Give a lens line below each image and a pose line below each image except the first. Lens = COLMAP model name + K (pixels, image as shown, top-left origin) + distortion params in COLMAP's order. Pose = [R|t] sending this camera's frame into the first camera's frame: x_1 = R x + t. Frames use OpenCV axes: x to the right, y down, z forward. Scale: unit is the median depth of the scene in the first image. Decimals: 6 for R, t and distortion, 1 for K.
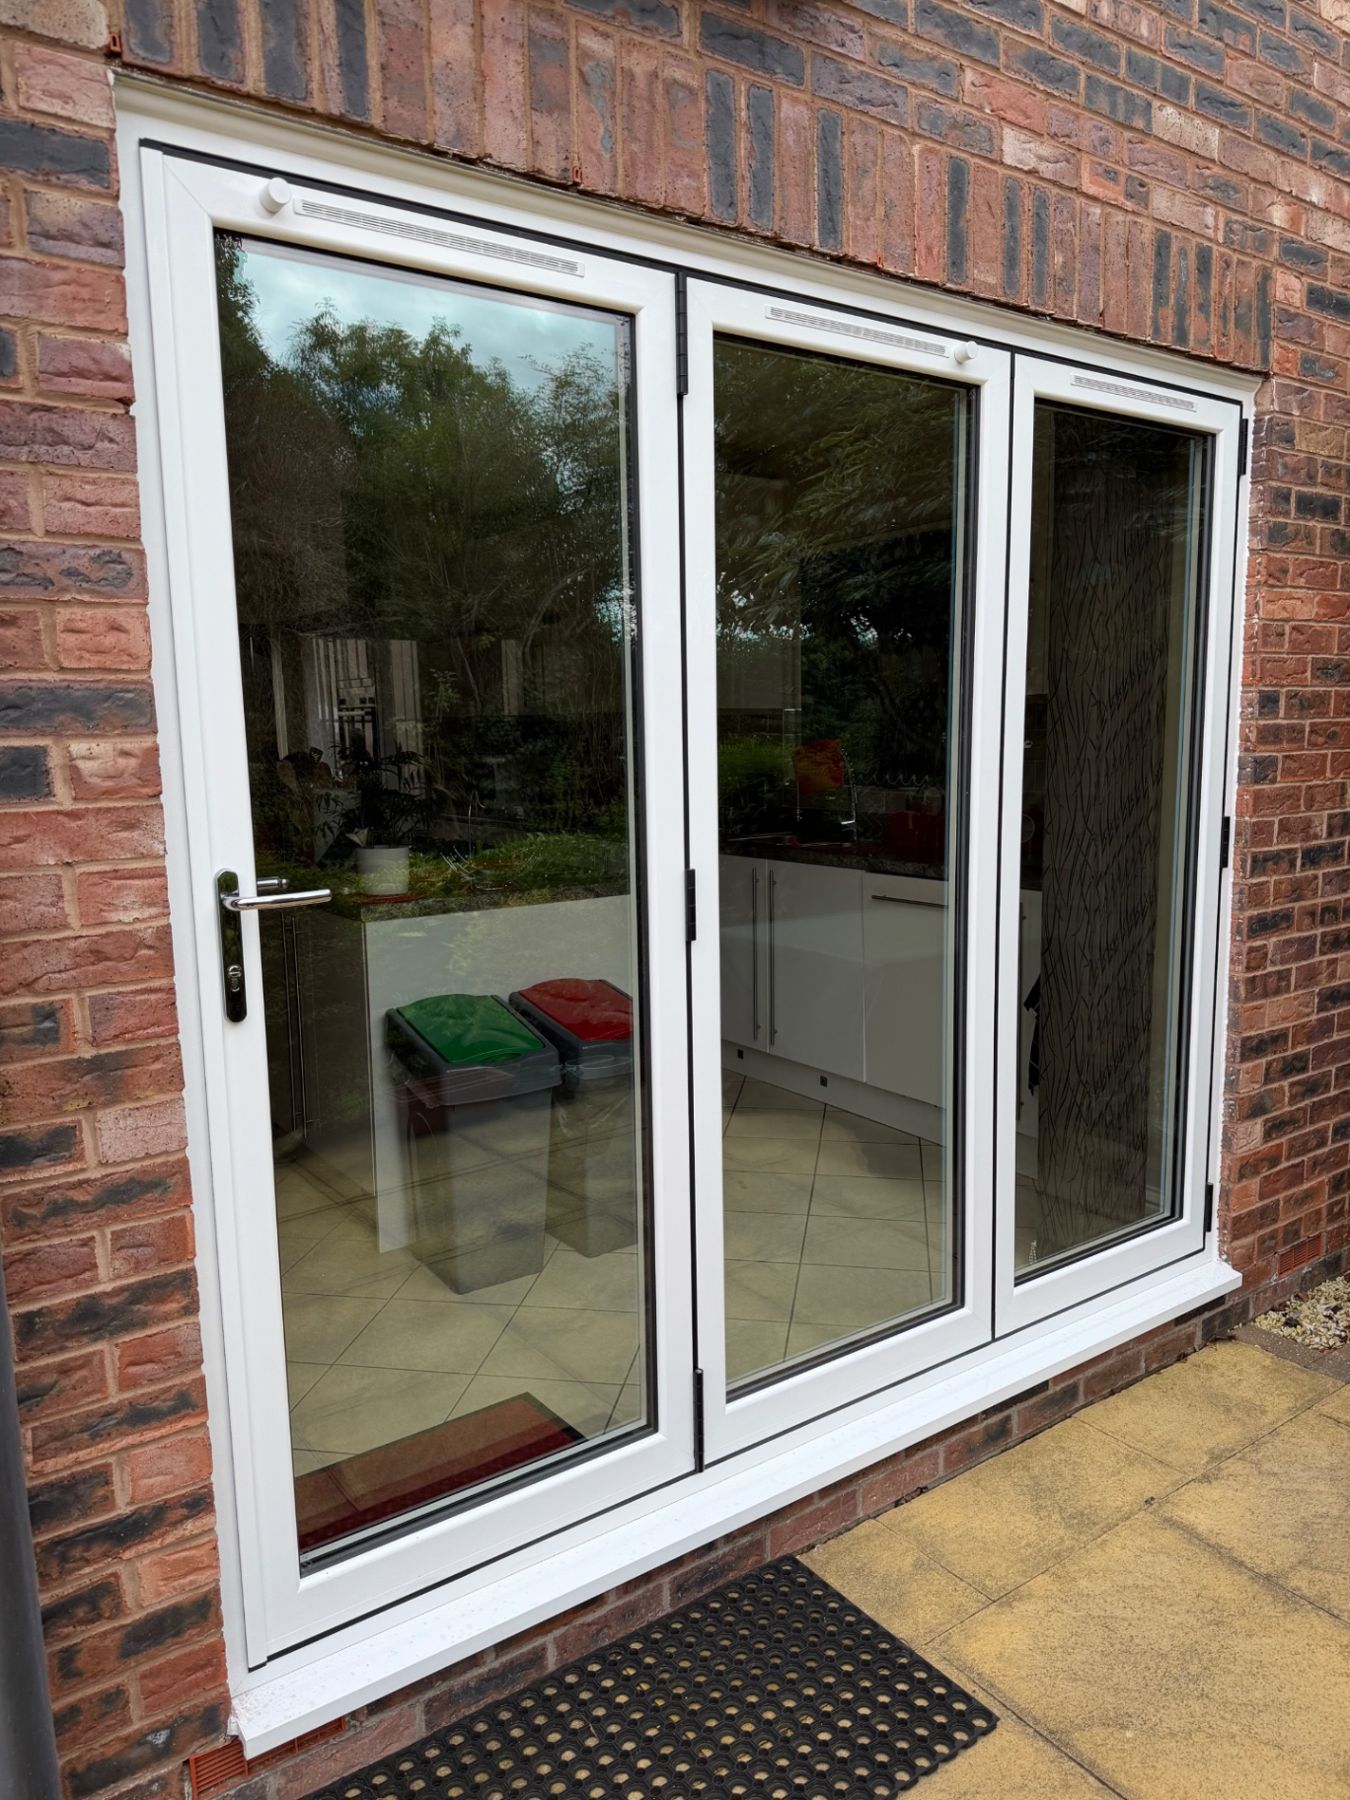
lens RADIAL K [[1235.7, 0, 663.3], [0, 1235.7, 905.9], [0, 0, 1]] dist [0.014613, -0.020444]
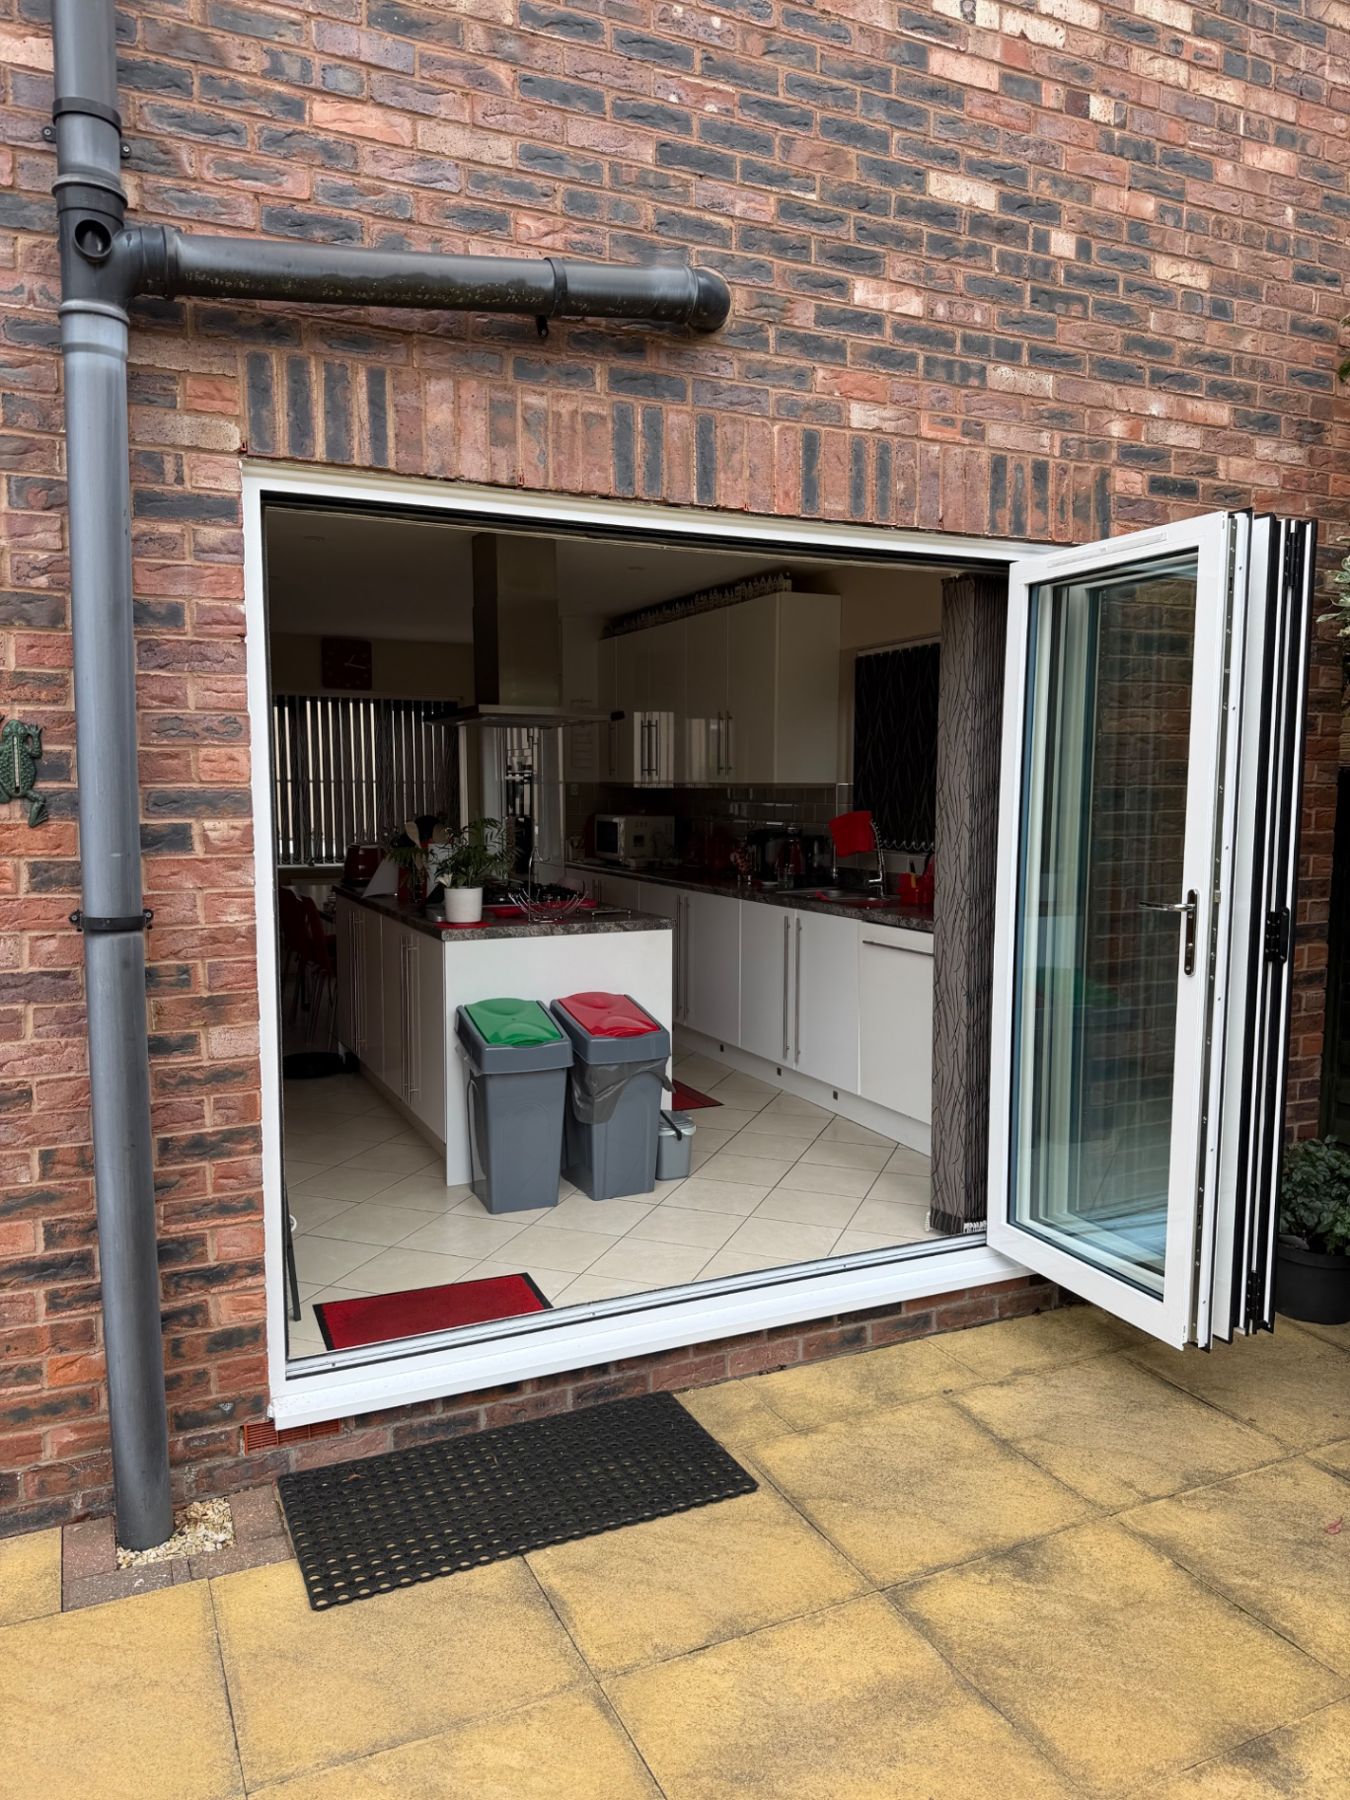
lens RADIAL K [[1235.7, 0, 657.8], [0, 1235.7, 906.2], [0, 0, 1]] dist [0.014613, -0.020444]
pose [[0.982427, 0.035516, -0.183239, 0.404611], [-0.043084, 0.998368, -0.037486, 0.025123], [0.181608, 0.044722, 0.982354, -0.518051]]
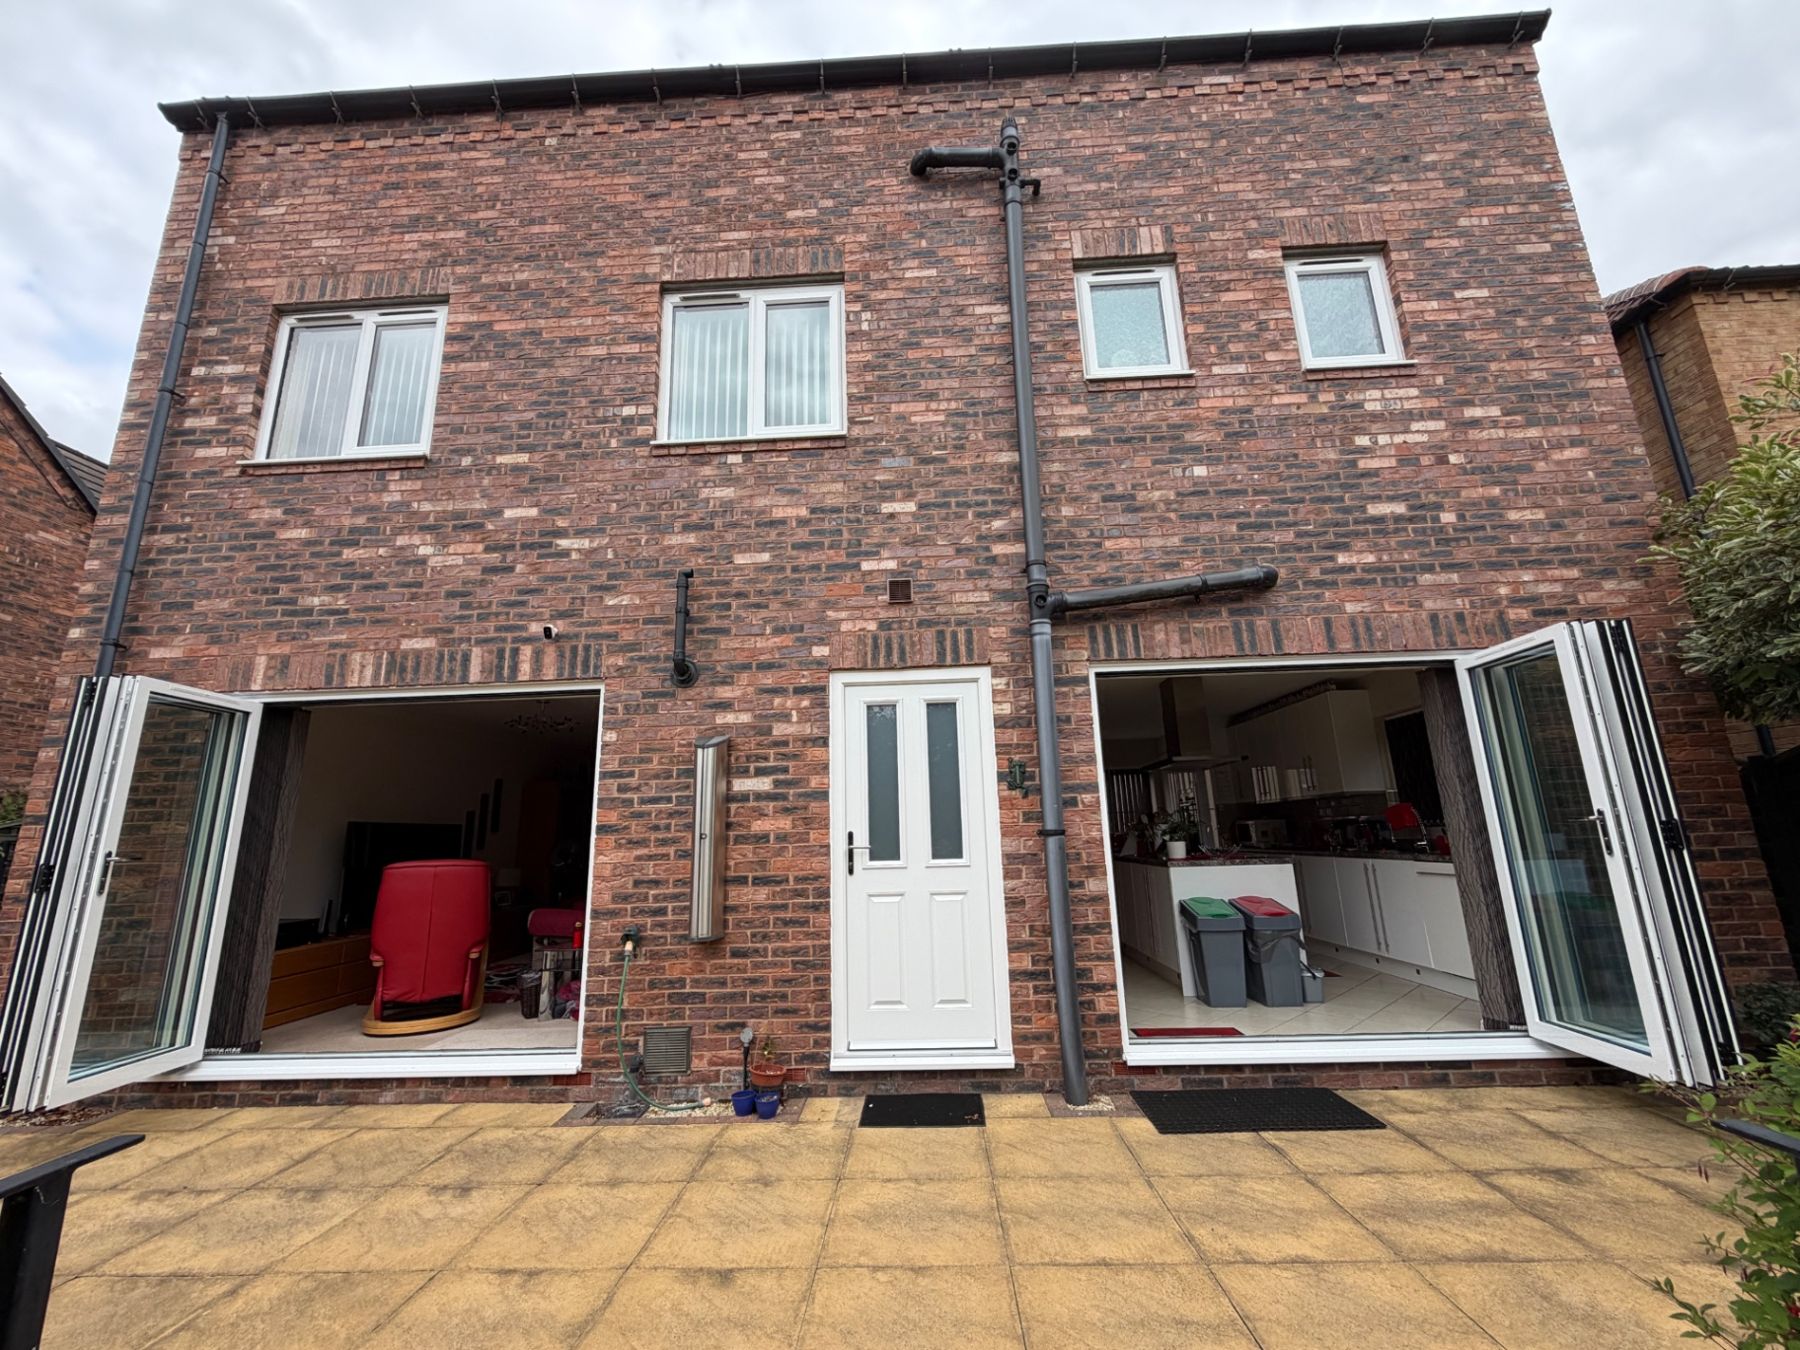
lens RADIAL K [[715.6, 0, 895.1], [0, 715.6, 674.3], [0, 0, 1]] dist [0.001111, -0.000311]
pose [[0.790607, -0.143513, -0.595269, 0.516264], [-0.073048, 0.943099, -0.324390, 0.294899], [0.607952, 0.299949, 0.735137, -1.256799]]
